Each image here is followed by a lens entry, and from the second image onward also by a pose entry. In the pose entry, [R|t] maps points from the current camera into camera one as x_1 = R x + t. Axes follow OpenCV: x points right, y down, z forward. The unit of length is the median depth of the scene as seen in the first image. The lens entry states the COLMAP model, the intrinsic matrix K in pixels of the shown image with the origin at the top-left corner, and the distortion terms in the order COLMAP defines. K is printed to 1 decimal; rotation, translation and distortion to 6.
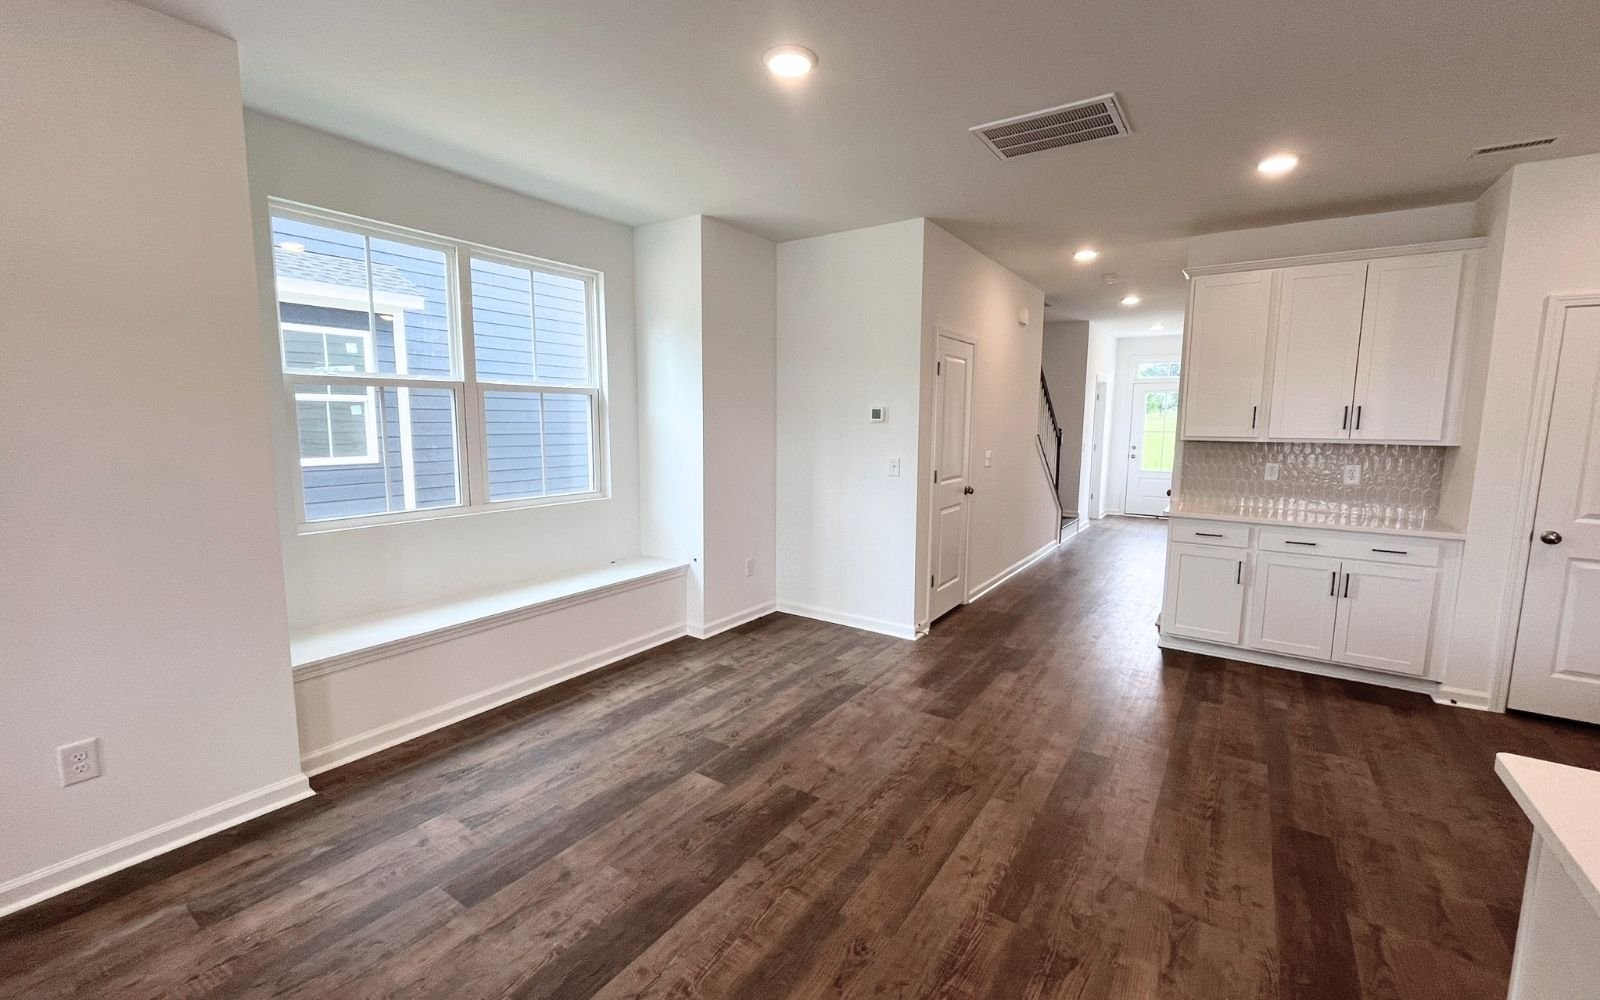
lens RADIAL K [[655.4, 0, 797.1], [0, 655.4, 499.2], [0, 0, 1]] dist [-0.002719, -0.000215]
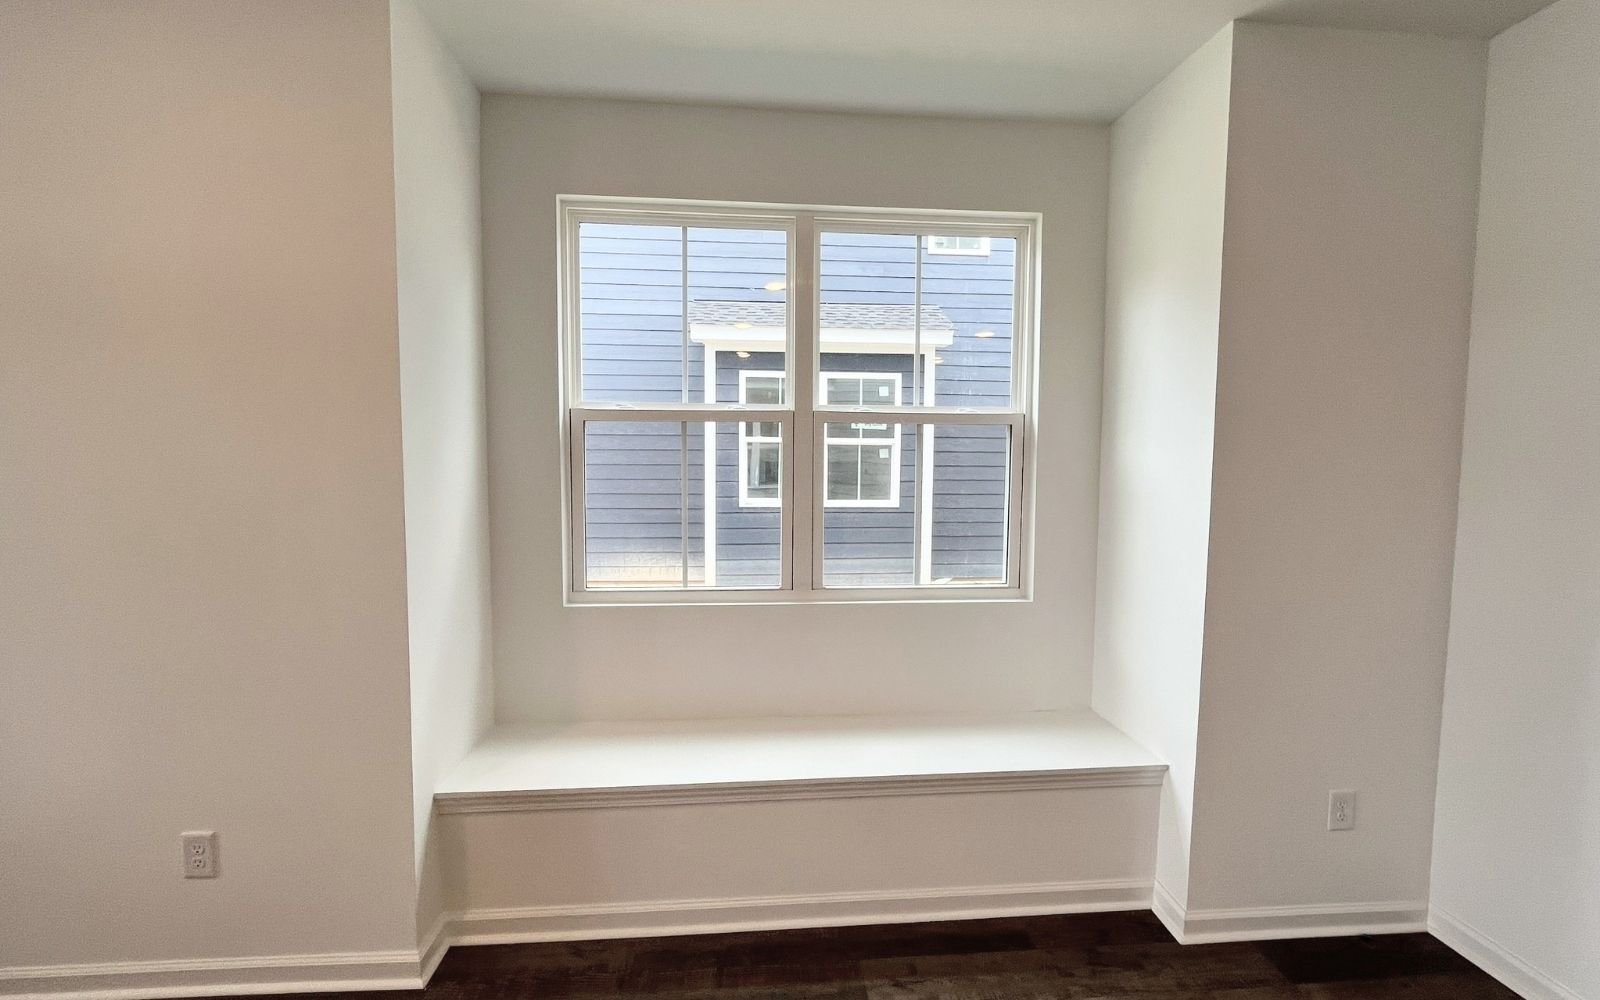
lens RADIAL K [[655.4, 0, 797.1], [0, 655.4, 499.2], [0, 0, 1]] dist [-0.002719, -0.000215]
pose [[0.631574, 0.047547, -0.773856, 0.024797], [-0.097786, 0.995032, -0.018671, -0.057518], [0.769124, 0.087465, 0.633086, 0.447579]]
